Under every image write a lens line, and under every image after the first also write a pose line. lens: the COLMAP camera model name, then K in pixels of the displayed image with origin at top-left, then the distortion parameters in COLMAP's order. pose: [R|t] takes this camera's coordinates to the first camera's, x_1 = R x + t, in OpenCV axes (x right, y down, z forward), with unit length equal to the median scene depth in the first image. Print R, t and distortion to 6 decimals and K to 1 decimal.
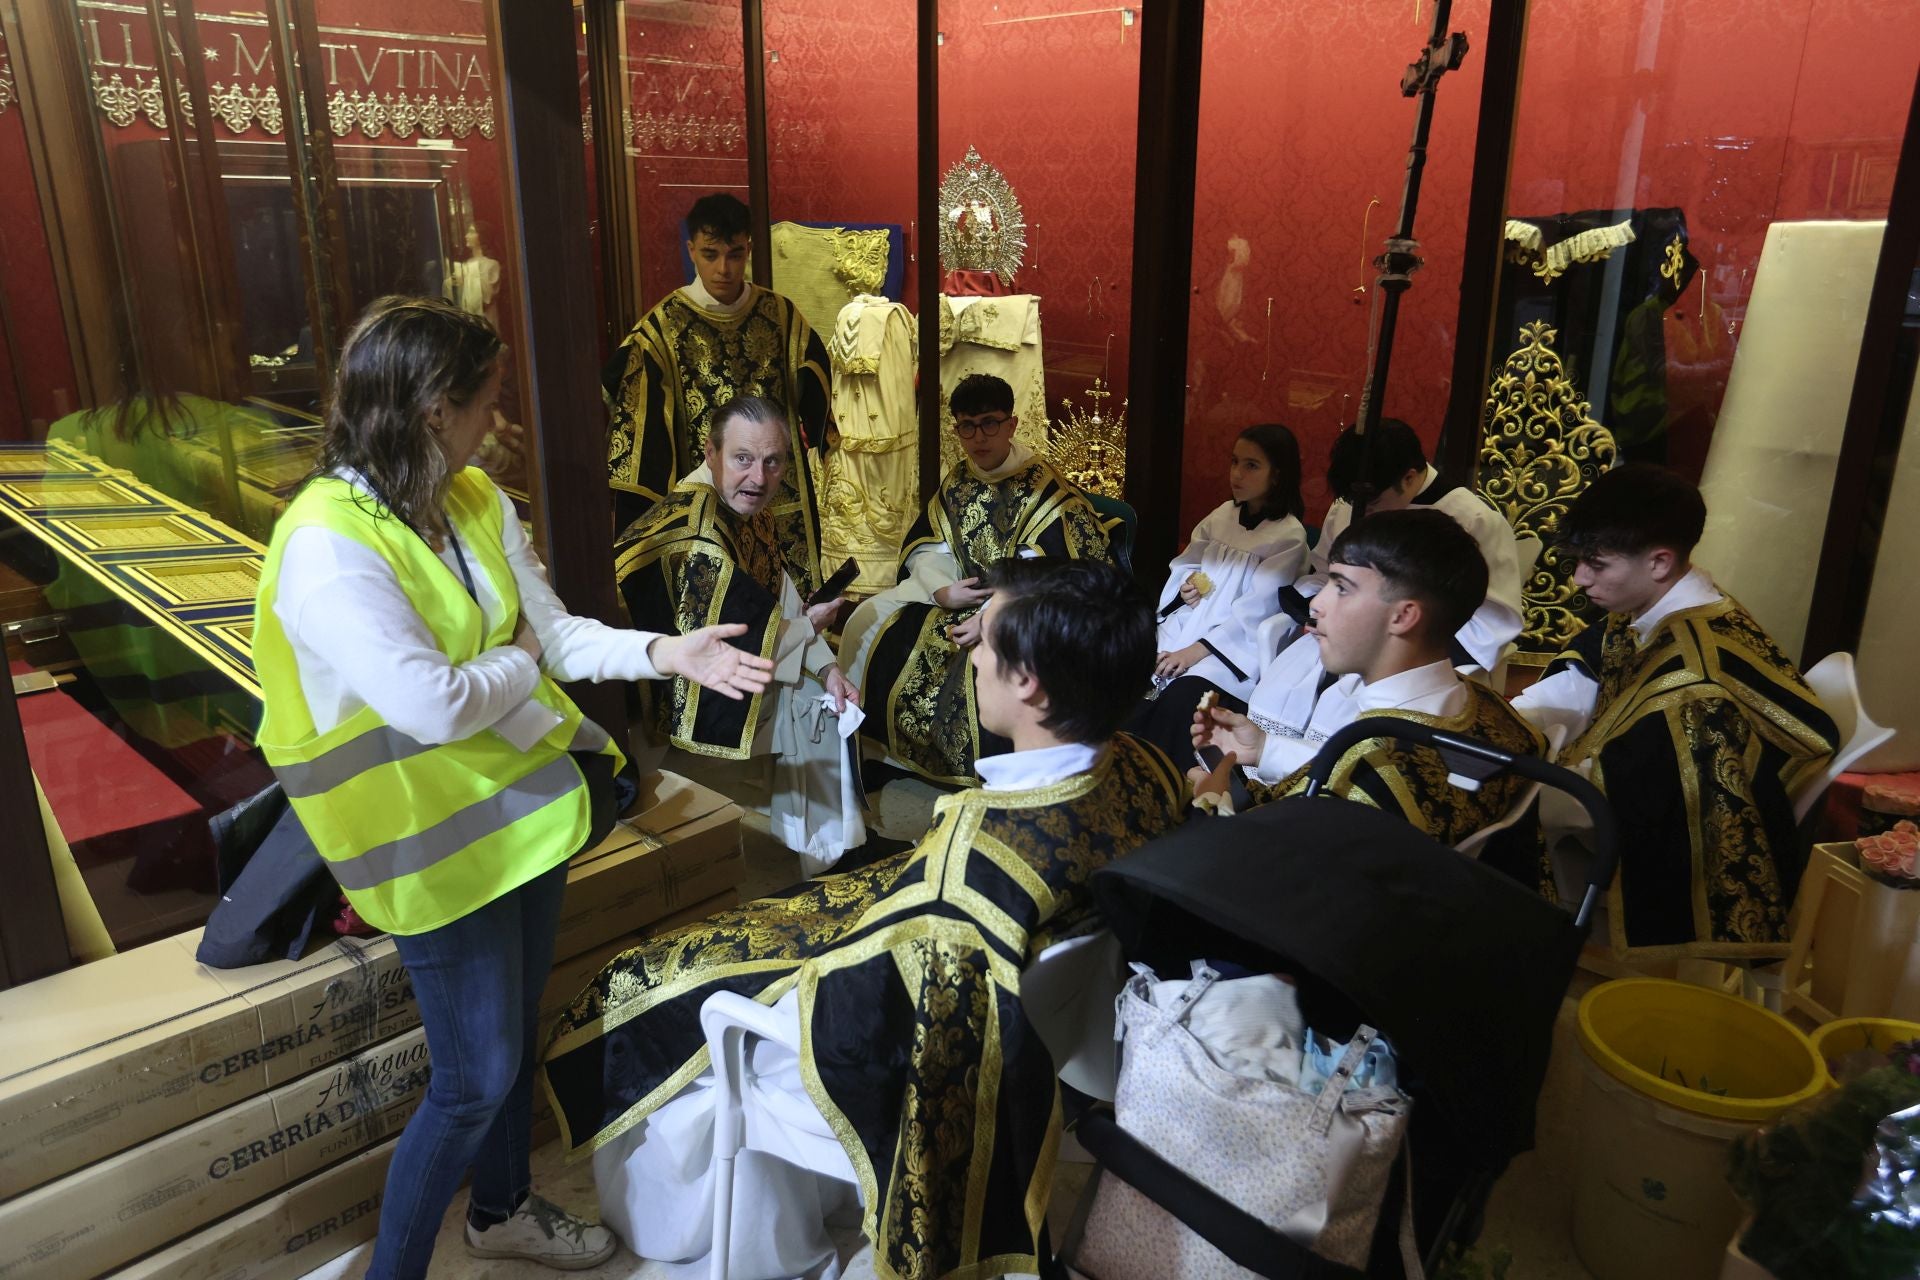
lens RADIAL K [[1187.4, 0, 969.2], [0, 1187.4, 630.1], [0, 0, 1]] dist [-0.049152, 0.059574]
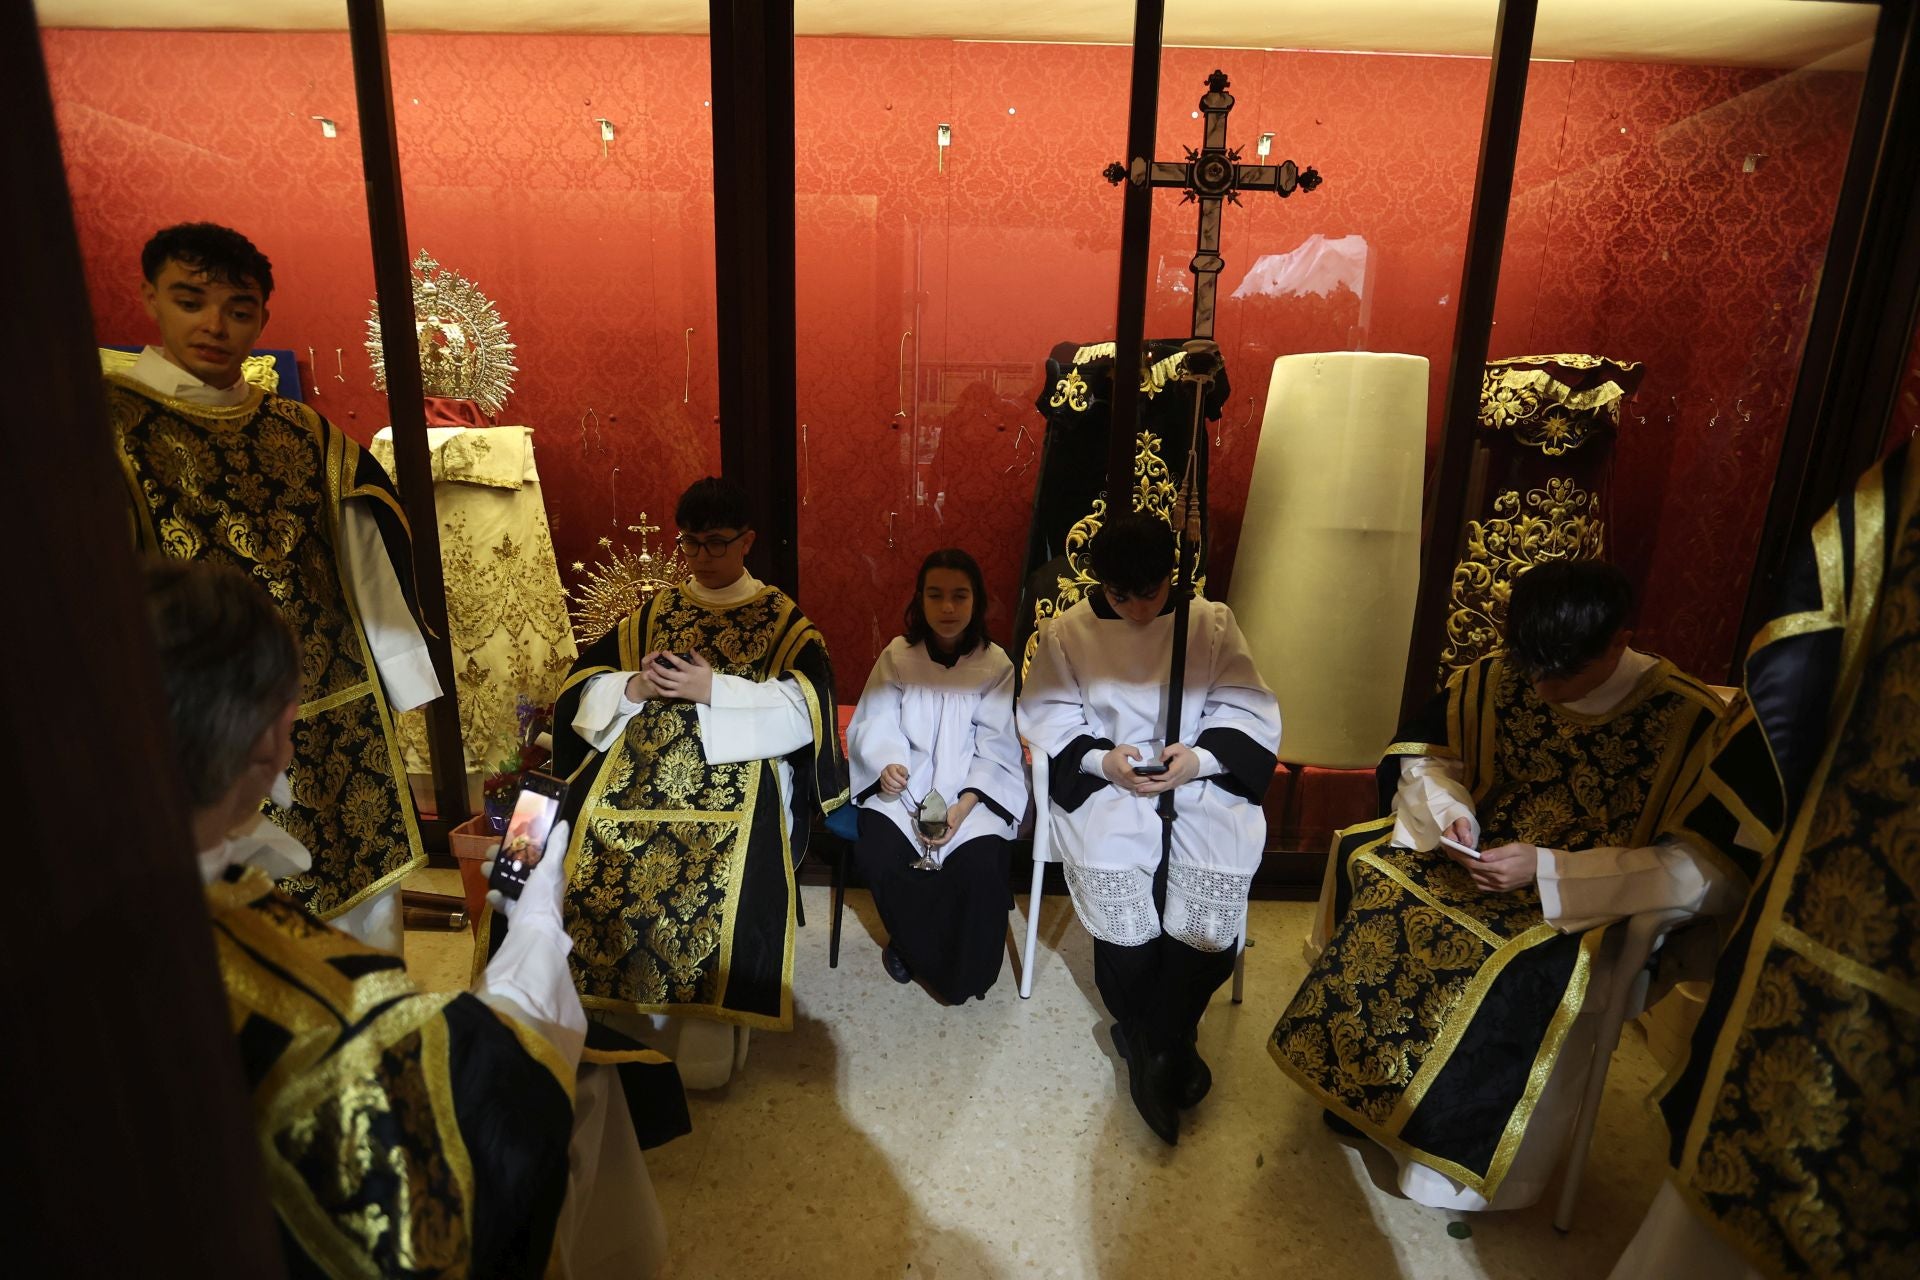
lens RADIAL K [[920.1, 0, 962.4], [0, 920.1, 730.8], [0, 0, 1]] dist [-0.028448, 0.000167]
pose [[0.770230, -0.168766, 0.615032, -0.163490], [0.175783, 0.983176, 0.049645, -0.034797], [-0.613063, 0.069874, 0.786938, 0.283808]]
